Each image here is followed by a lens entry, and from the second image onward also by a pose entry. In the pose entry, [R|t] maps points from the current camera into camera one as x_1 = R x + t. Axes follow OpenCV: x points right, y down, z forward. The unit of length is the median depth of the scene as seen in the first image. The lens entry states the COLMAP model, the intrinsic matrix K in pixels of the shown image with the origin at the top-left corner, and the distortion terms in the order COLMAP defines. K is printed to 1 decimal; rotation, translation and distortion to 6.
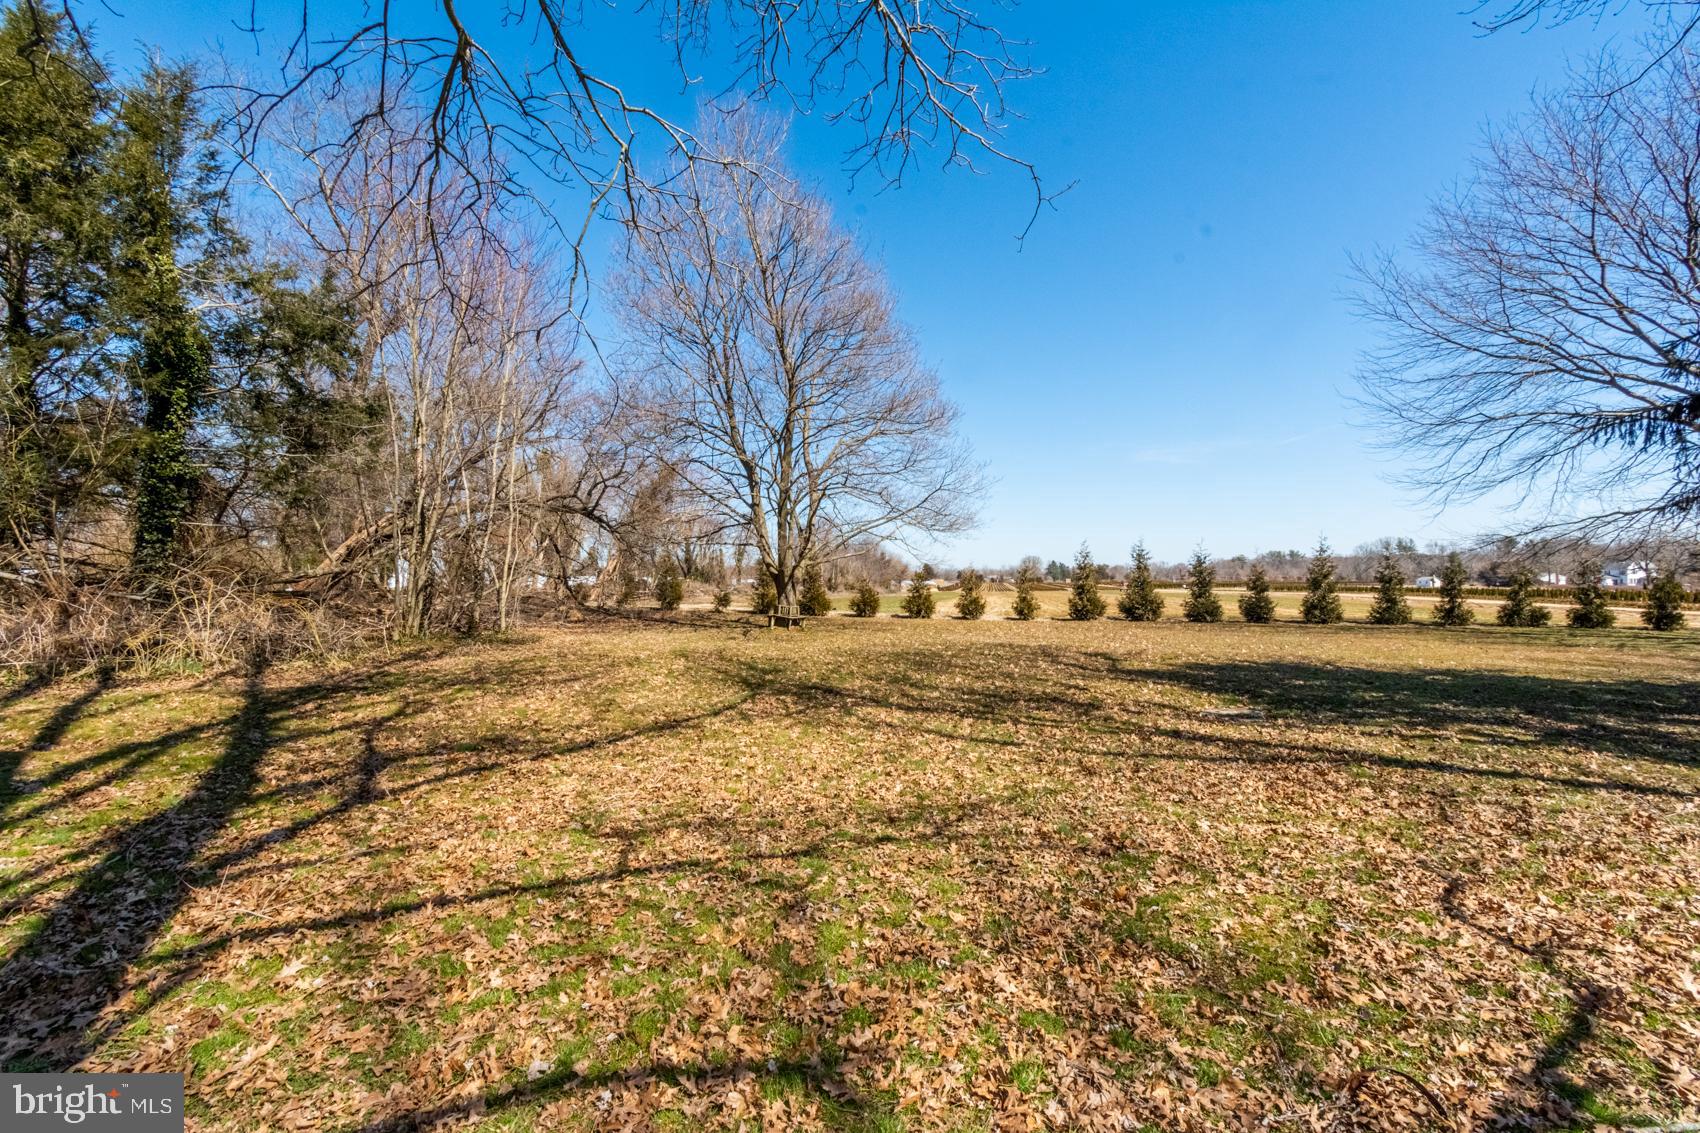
lens RADIAL K [[742.7, 0, 855.1], [0, 742.7, 555.2], [0, 0, 1]] dist [0.001872, -0.000191]
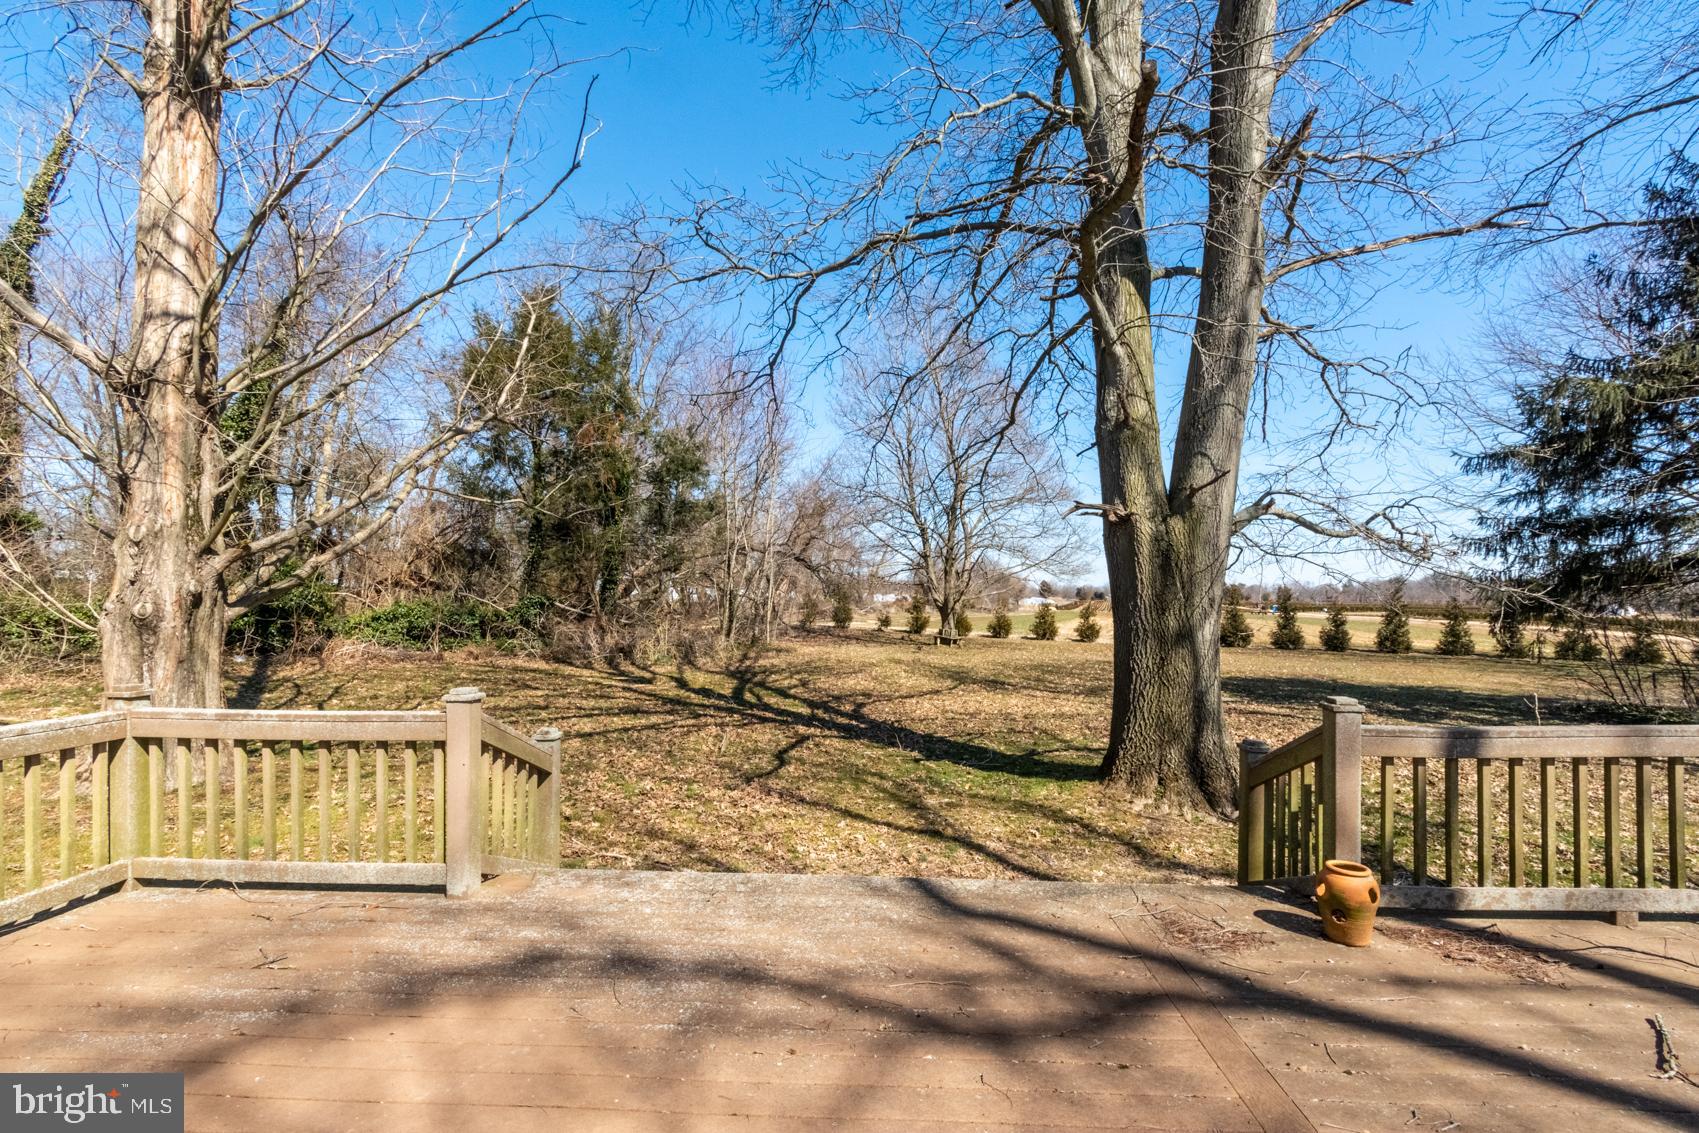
lens RADIAL K [[760.8, 0, 844.9], [0, 760.8, 583.7], [0, 0, 1]] dist [0.001466, 0.000026]
pose [[0.987254, 0.013320, -0.158596, -0.047737], [-0.010092, 0.999726, 0.021139, -0.036590], [0.158834, -0.019269, 0.987117, -0.345663]]
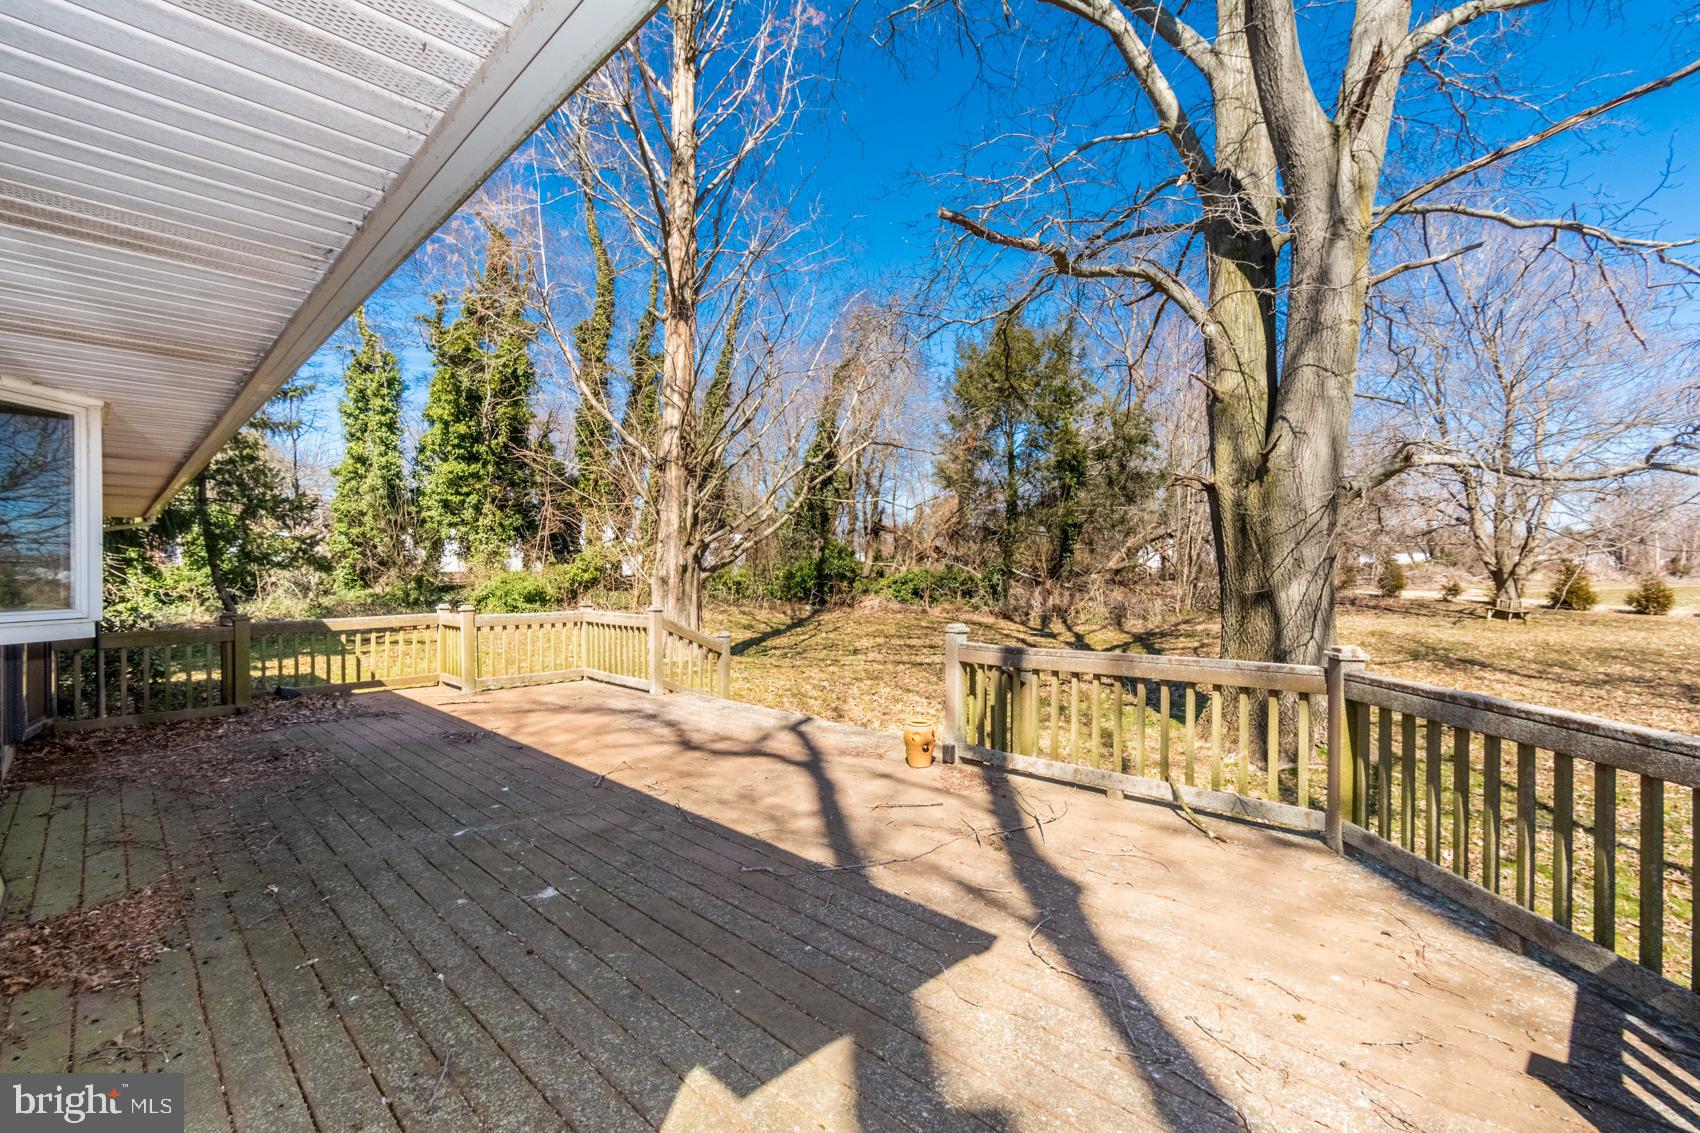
lens RADIAL K [[742.7, 0, 855.1], [0, 742.7, 555.2], [0, 0, 1]] dist [0.001872, -0.000191]
pose [[0.625727, -0.004434, -0.780029, 0.131868], [0.030067, 0.999378, 0.018439, -0.038040], [0.779462, -0.034991, 0.625471, -0.348354]]
